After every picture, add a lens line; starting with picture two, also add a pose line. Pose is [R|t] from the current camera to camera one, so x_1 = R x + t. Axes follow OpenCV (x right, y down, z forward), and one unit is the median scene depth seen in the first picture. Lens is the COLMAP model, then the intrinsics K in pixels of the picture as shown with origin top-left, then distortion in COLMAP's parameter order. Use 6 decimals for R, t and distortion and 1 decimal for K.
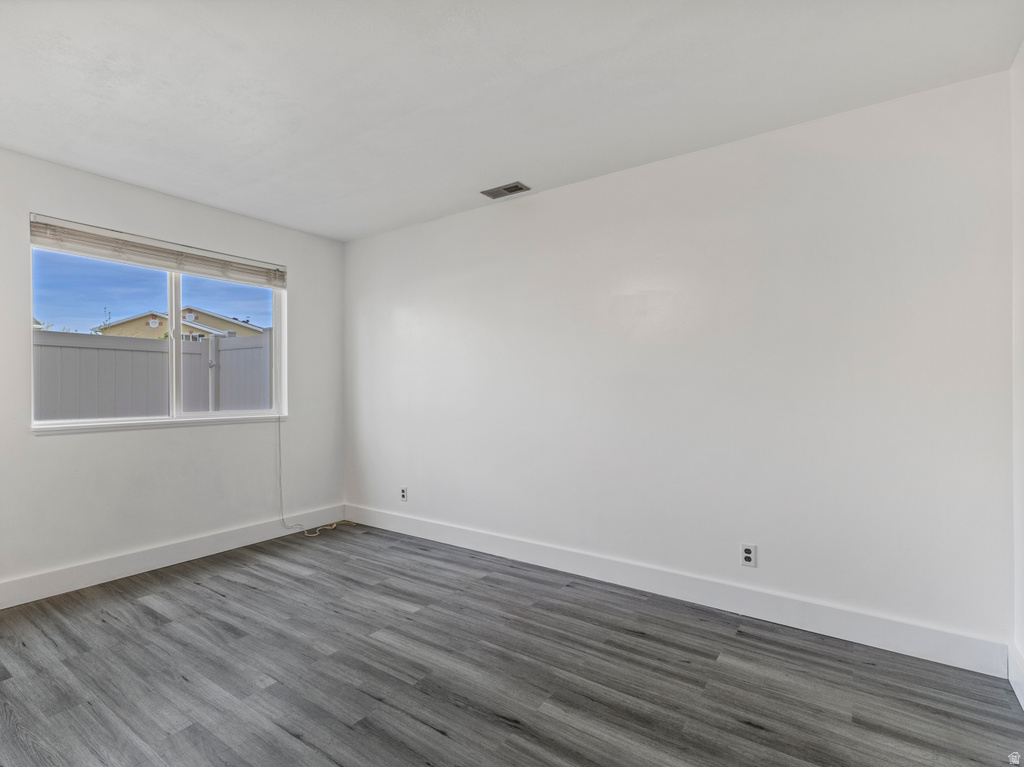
lens RADIAL K [[501.5, 0, 516.8], [0, 501.5, 384.7], [0, 0, 1]] dist [0.010398, -0.000258]
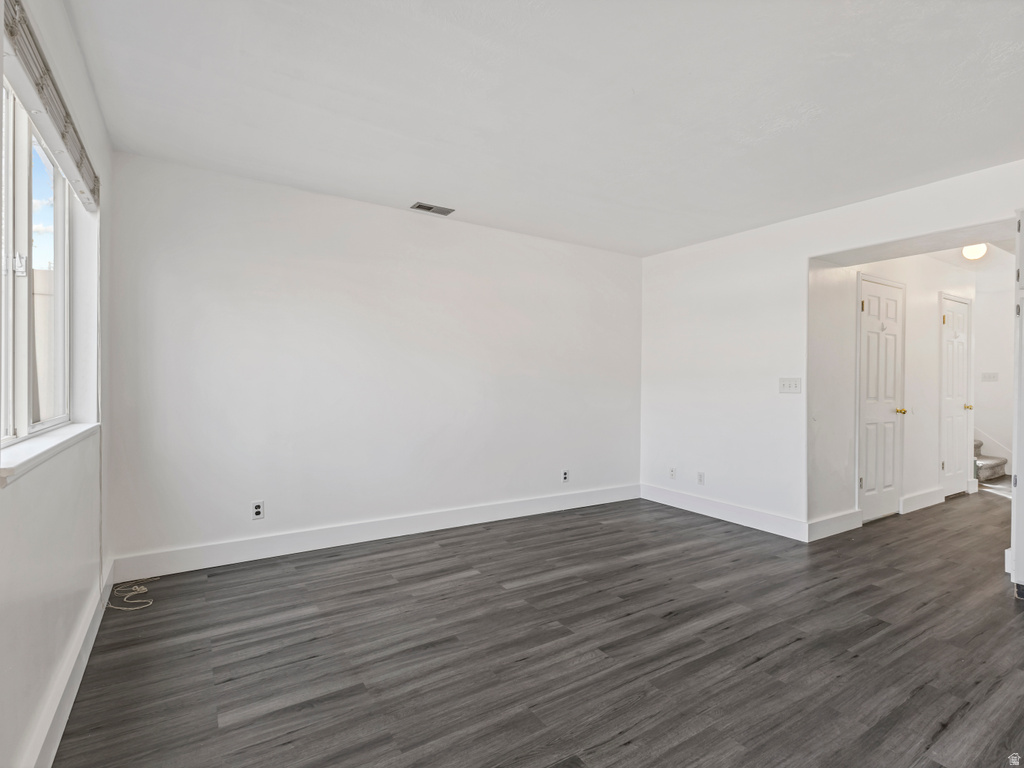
lens RADIAL K [[501.5, 0, 516.8], [0, 501.5, 385.2], [0, 0, 1]] dist [0.010398, -0.000258]
pose [[0.385881, 0.000004, 0.922548, -1.188426], [-0.015147, 0.999865, 0.006331, 0.009330], [-0.922424, -0.016417, 0.385829, 0.458033]]
